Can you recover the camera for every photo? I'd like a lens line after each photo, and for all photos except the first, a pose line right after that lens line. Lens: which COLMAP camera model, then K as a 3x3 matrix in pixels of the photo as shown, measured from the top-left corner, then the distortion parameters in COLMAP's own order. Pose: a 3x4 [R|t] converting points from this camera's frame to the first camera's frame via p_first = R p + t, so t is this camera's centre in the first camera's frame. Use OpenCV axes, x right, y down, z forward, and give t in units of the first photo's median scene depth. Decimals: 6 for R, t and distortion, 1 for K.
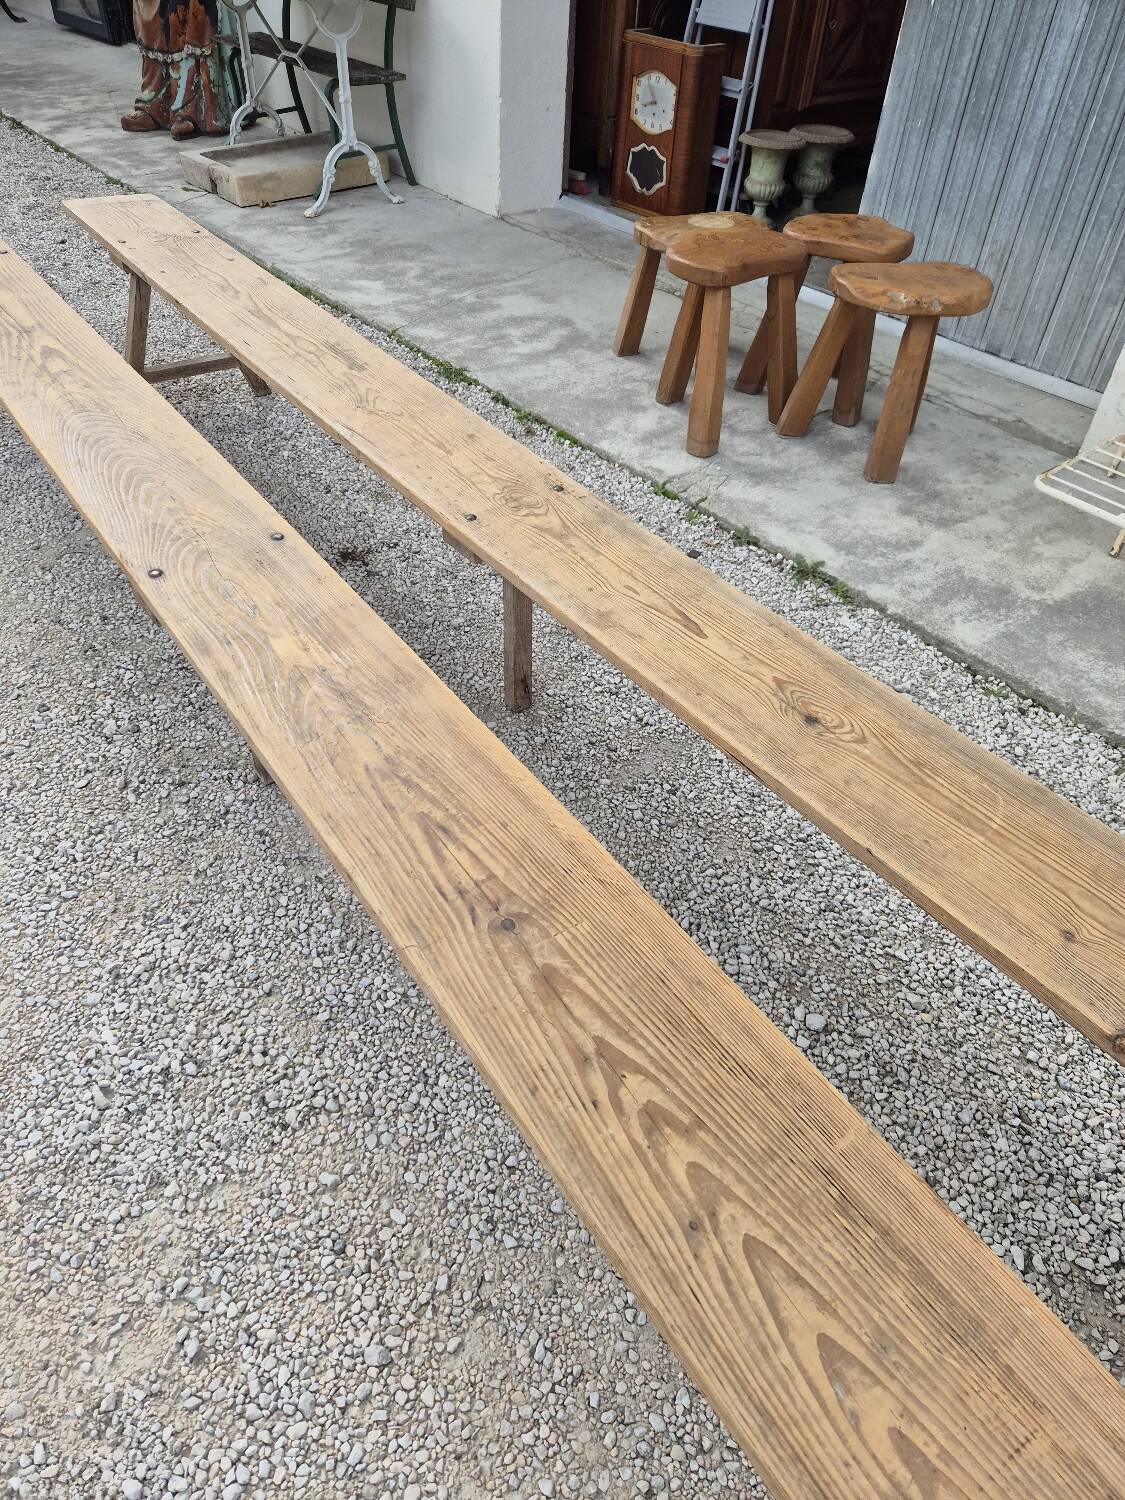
lens RADIAL K [[1002.8, 0, 547.2], [0, 1002.8, 741.9], [0, 0, 1]] dist [0.074747, -0.057497]
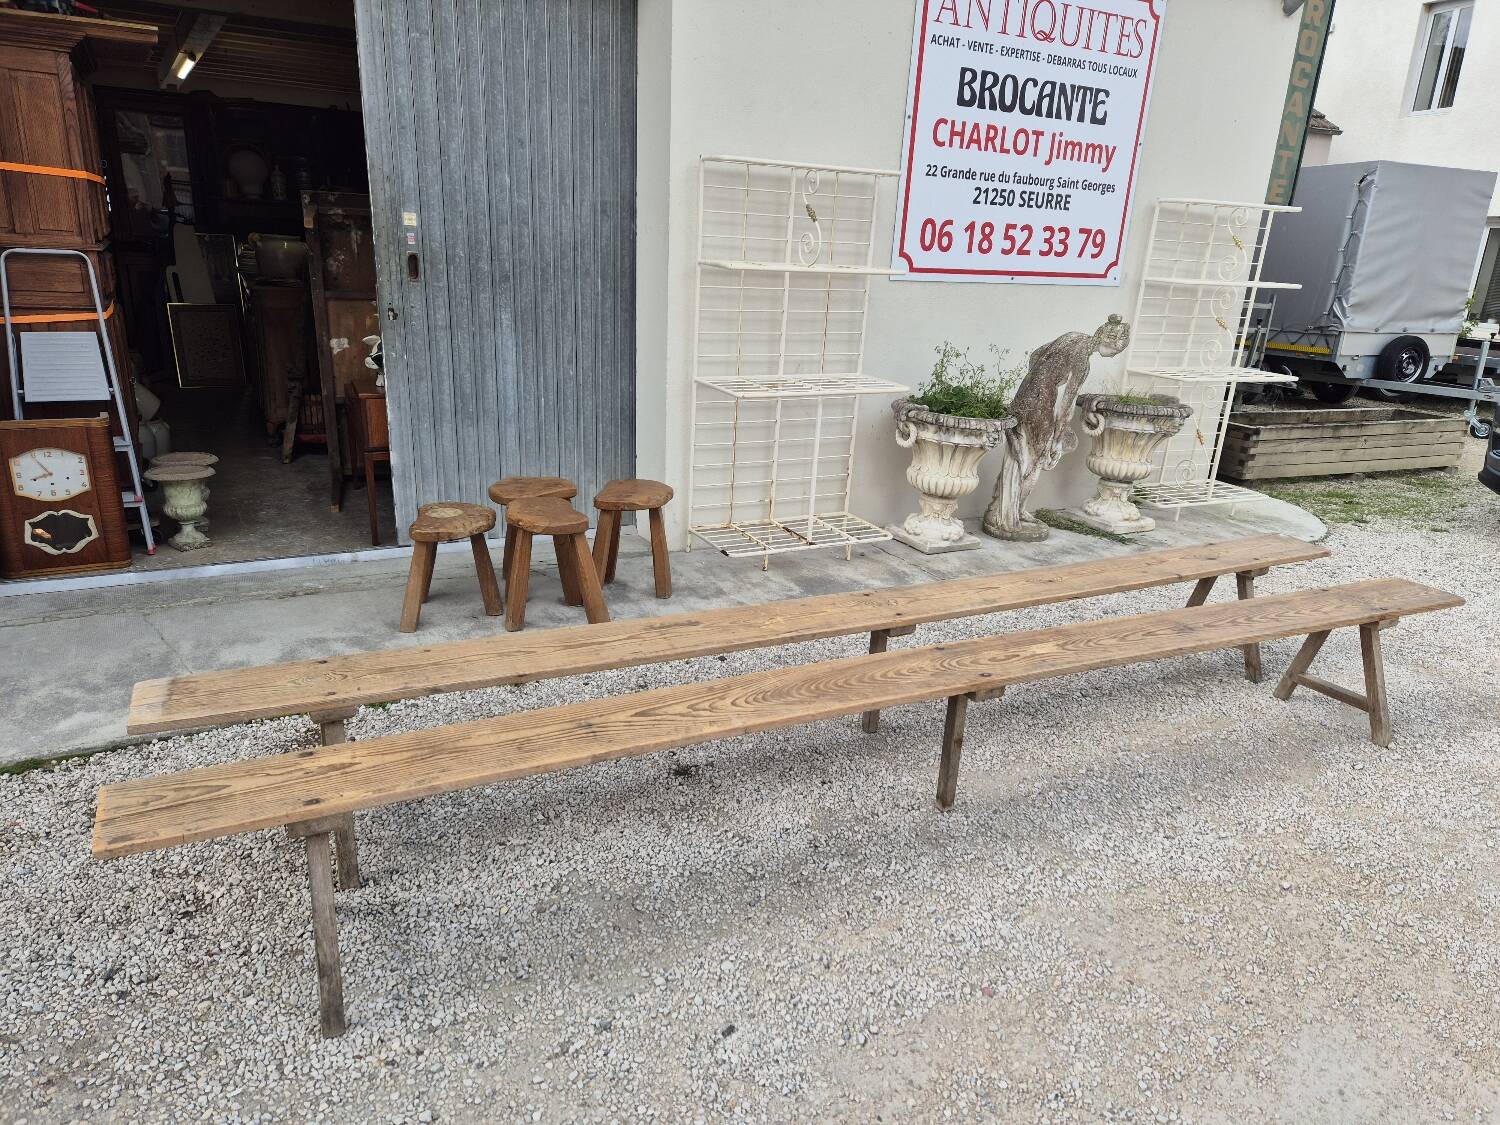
lens RADIAL K [[1002.5, 0, 758.5], [0, 1002.5, 570.1], [0, 0, 1]] dist [0.078510, -0.060114]
pose [[0.162460, -0.340908, 0.925953, -1.115479], [0.622624, 0.763423, 0.171829, -0.472190], [-0.765471, 0.548605, 0.336283, 0.324876]]
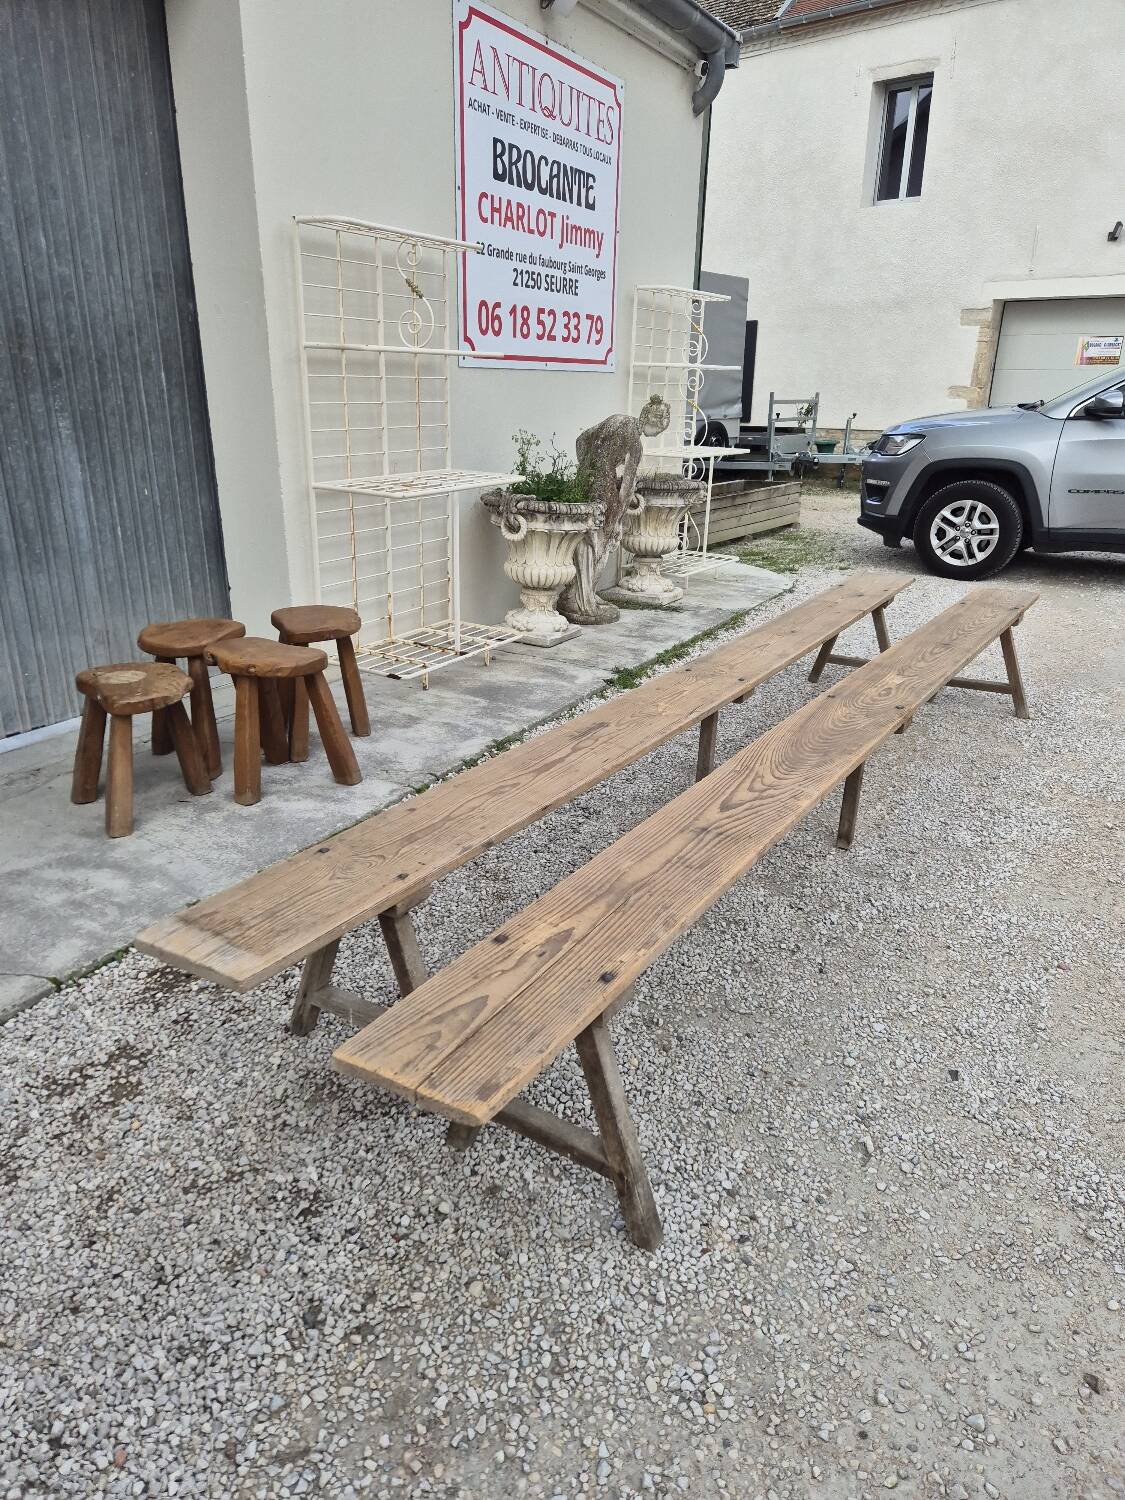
lens RADIAL K [[1002.8, 0, 558.1], [0, 1002.8, 748.4], [0, 0, 1]] dist [0.074747, -0.057497]
pose [[-0.367106, -0.364011, 0.855996, -0.987205], [0.594761, 0.615693, 0.516895, -0.811545], [-0.715187, 0.698869, -0.009525, 0.832289]]
